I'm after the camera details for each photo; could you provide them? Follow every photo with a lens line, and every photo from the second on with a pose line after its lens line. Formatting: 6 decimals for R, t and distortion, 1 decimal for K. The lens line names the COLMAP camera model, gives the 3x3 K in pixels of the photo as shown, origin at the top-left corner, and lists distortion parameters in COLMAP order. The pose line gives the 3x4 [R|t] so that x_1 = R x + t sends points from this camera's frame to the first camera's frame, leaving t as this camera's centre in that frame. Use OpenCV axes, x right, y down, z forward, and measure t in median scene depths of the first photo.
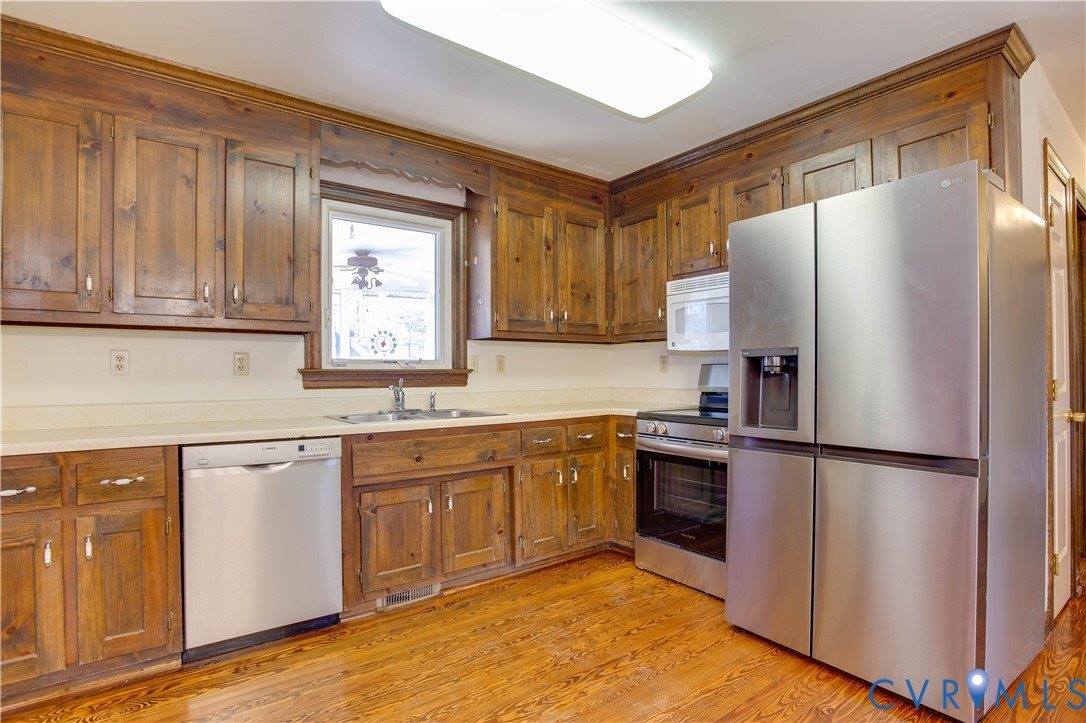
lens RADIAL K [[551.4, 0, 544.4], [0, 551.4, 366.8], [0, 0, 1]] dist [-0.004093, -0.000007]
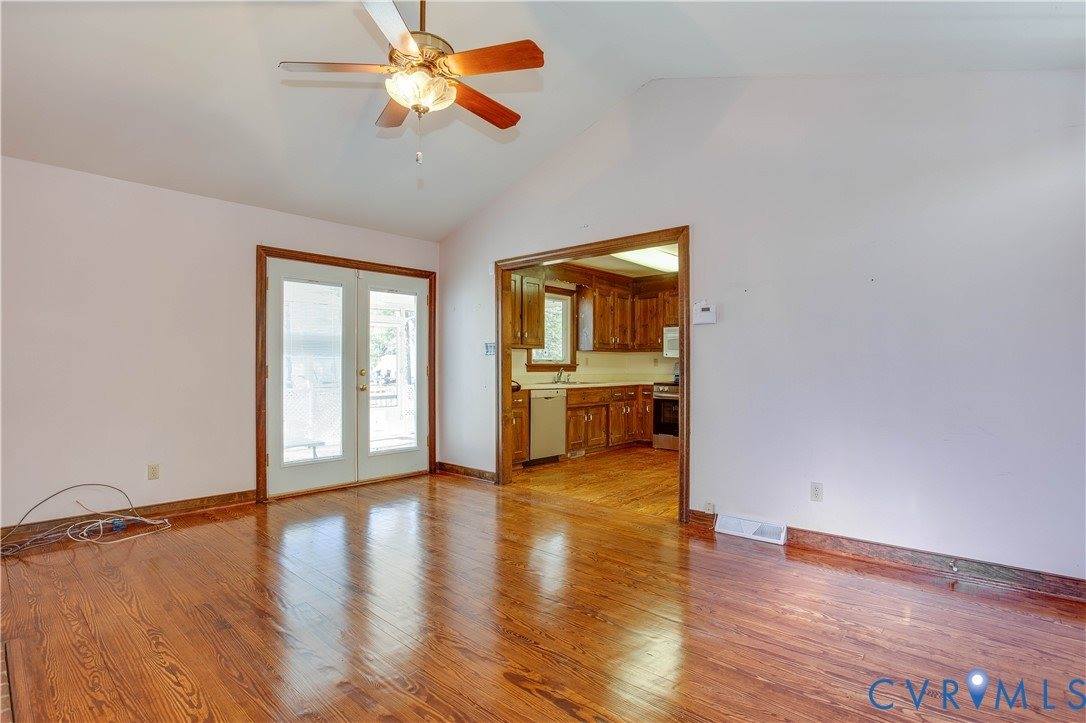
lens RADIAL K [[551.4, 0, 540.7], [0, 551.4, 362.9], [0, 0, 1]] dist [-0.004093, -0.000007]
pose [[0.980802, 0.011122, 0.194690, -0.734468], [-0.012120, 0.999919, 0.003936, -0.006911], [-0.194630, -0.006220, 0.980857, -1.177359]]
